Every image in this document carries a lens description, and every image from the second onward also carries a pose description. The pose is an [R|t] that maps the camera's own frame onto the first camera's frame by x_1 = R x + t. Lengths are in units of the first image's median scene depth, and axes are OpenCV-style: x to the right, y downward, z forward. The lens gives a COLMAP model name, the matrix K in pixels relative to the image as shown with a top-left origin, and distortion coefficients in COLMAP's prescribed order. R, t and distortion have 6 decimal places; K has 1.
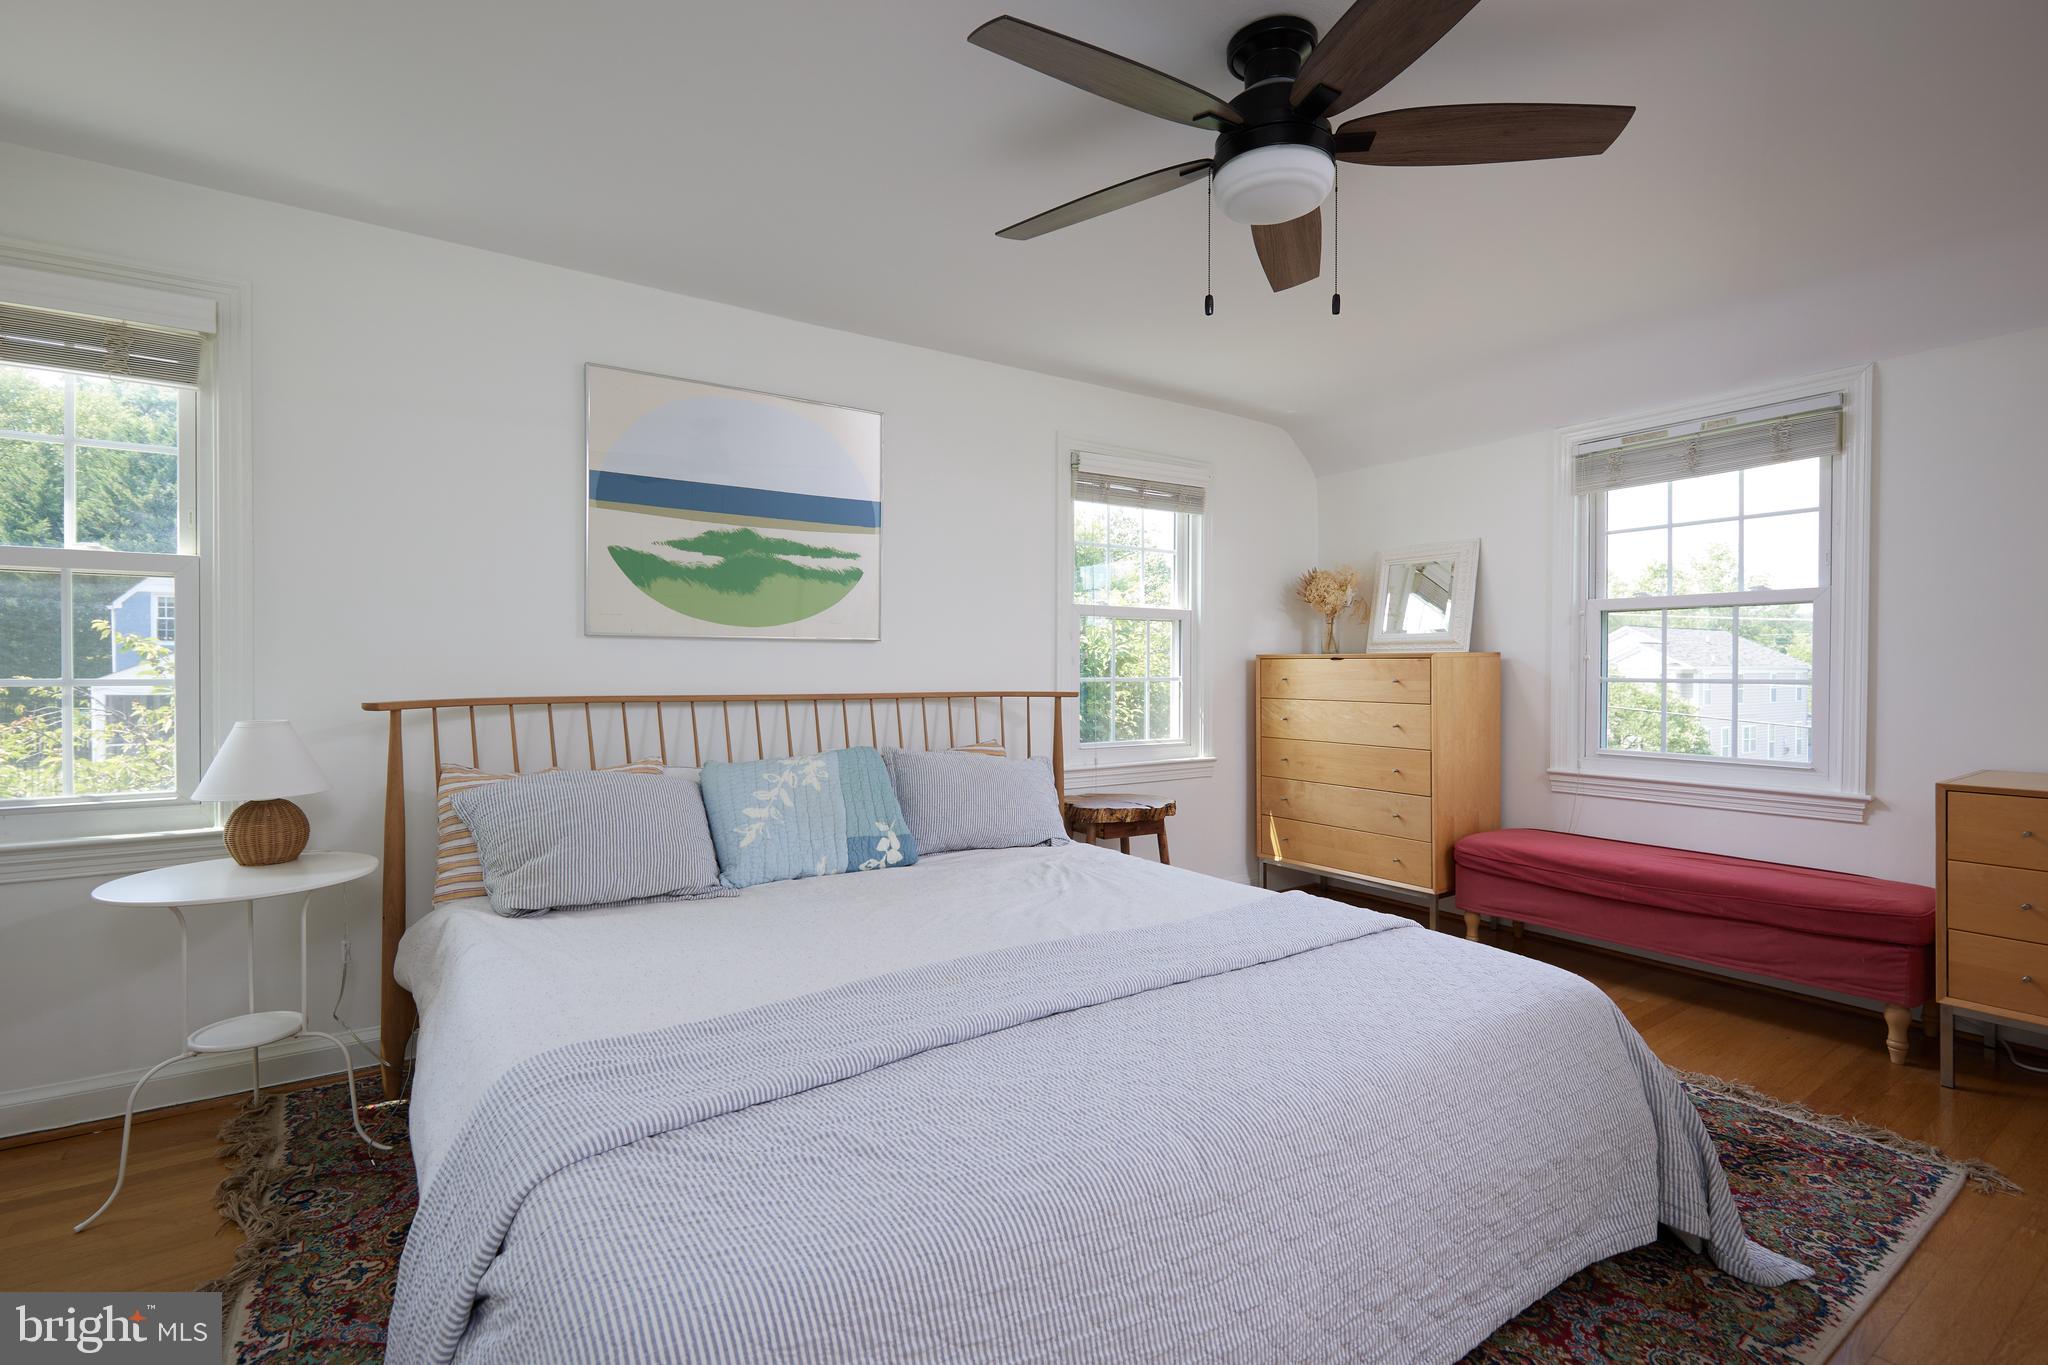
lens RADIAL K [[946.4, 0, 1007.6], [0, 946.4, 670.3], [0, 0, 1]] dist [-0.001425, 0.000997]
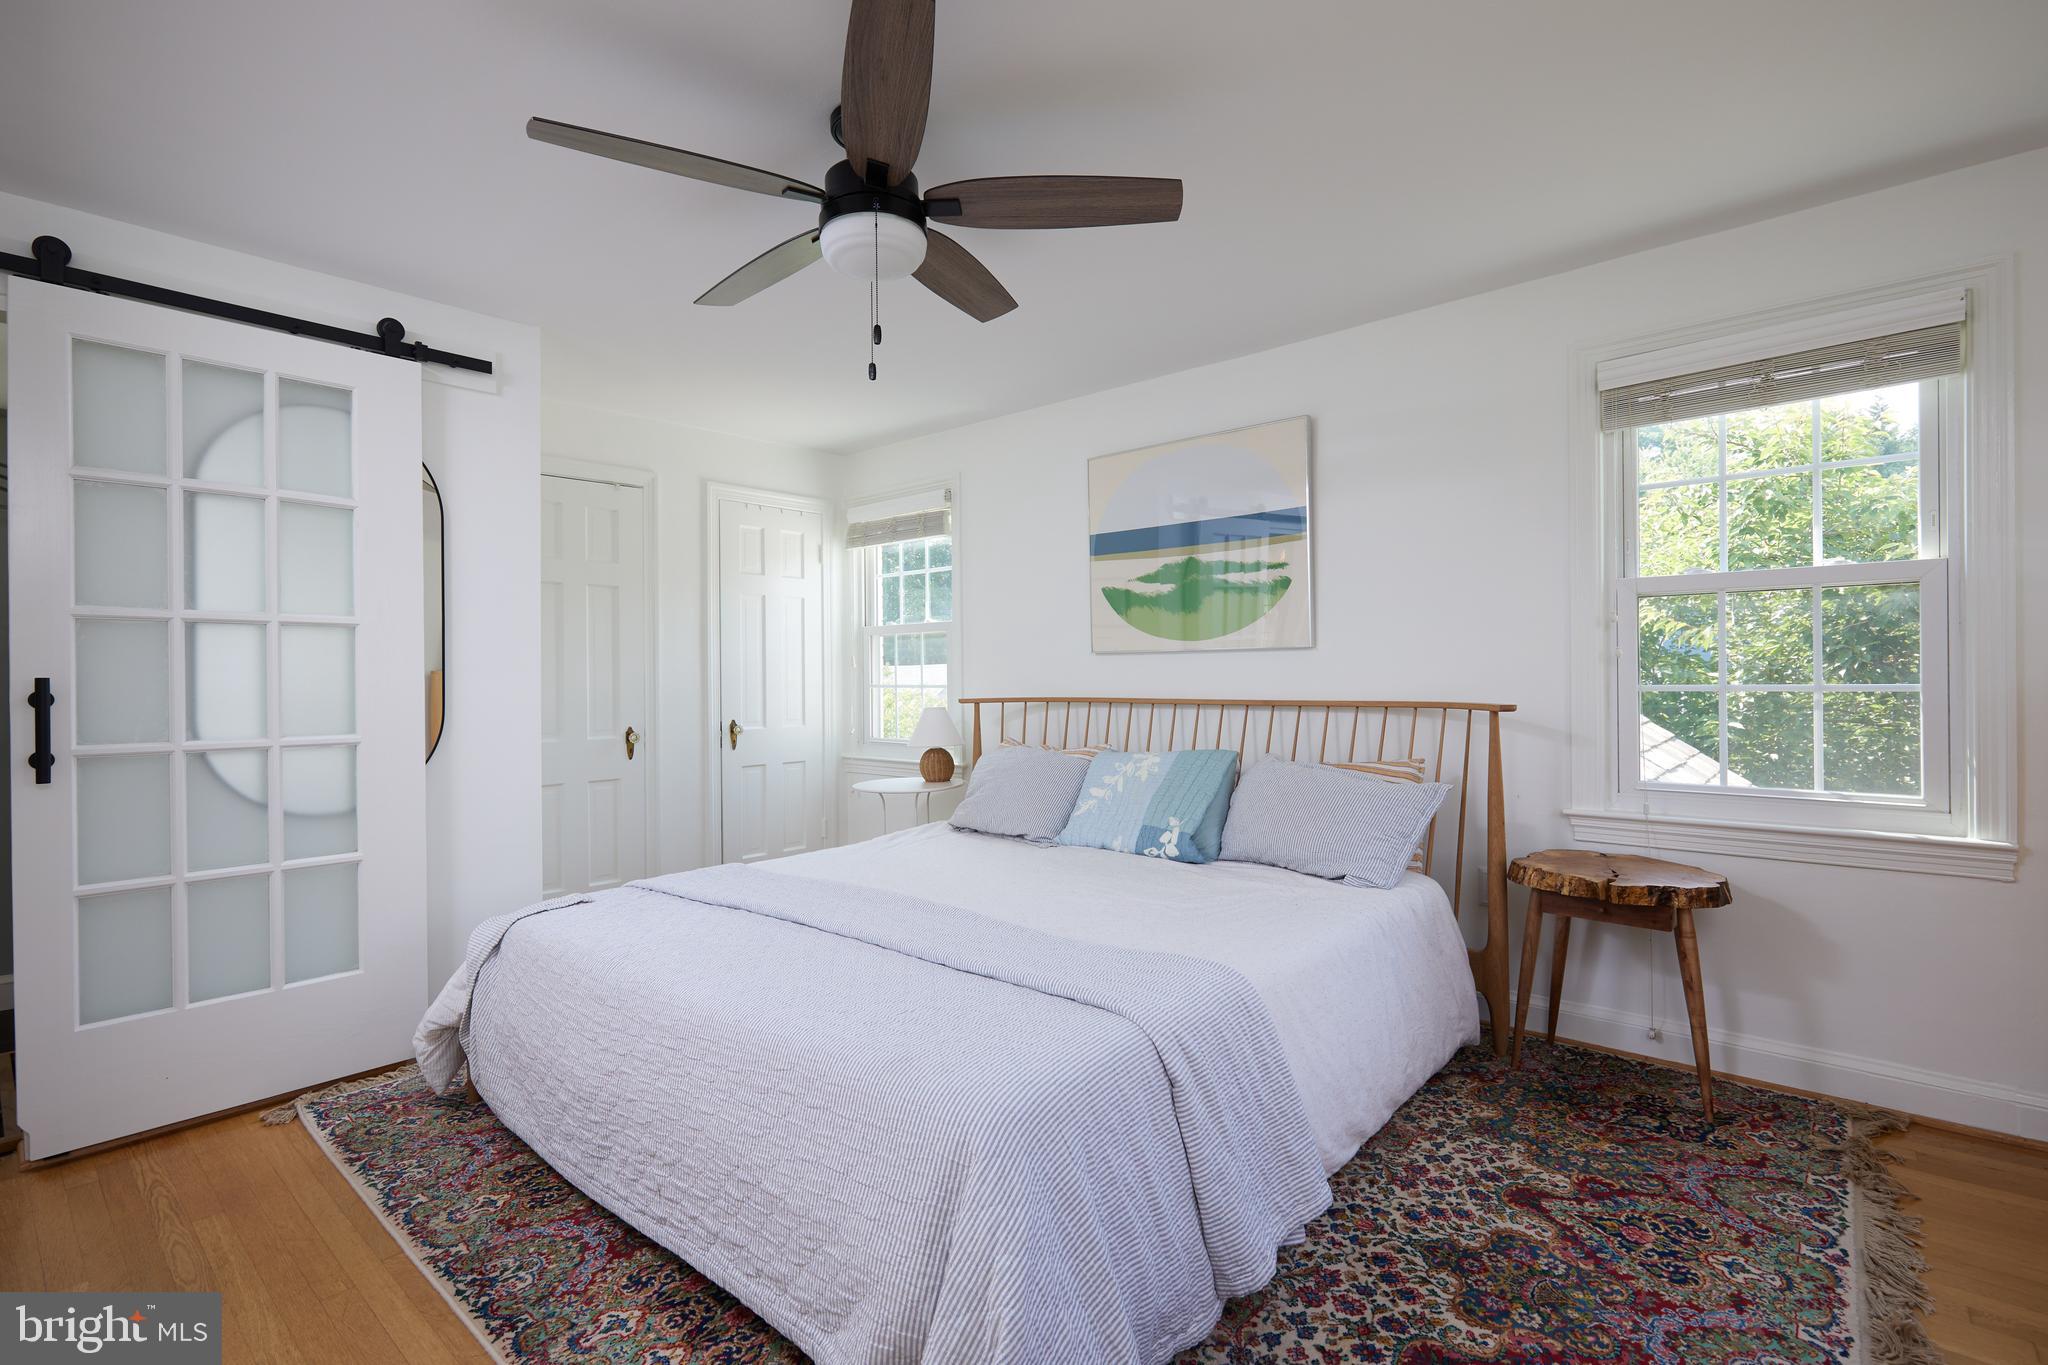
lens RADIAL K [[946.4, 0, 1024.5], [0, 946.4, 673.7], [0, 0, 1]] dist [-0.001425, 0.000997]
pose [[0.243196, -0.004693, -0.969966, 0.834307], [0.011269, 0.999934, -0.002013, -0.005901], [0.969912, -0.010441, 0.243232, 0.531936]]
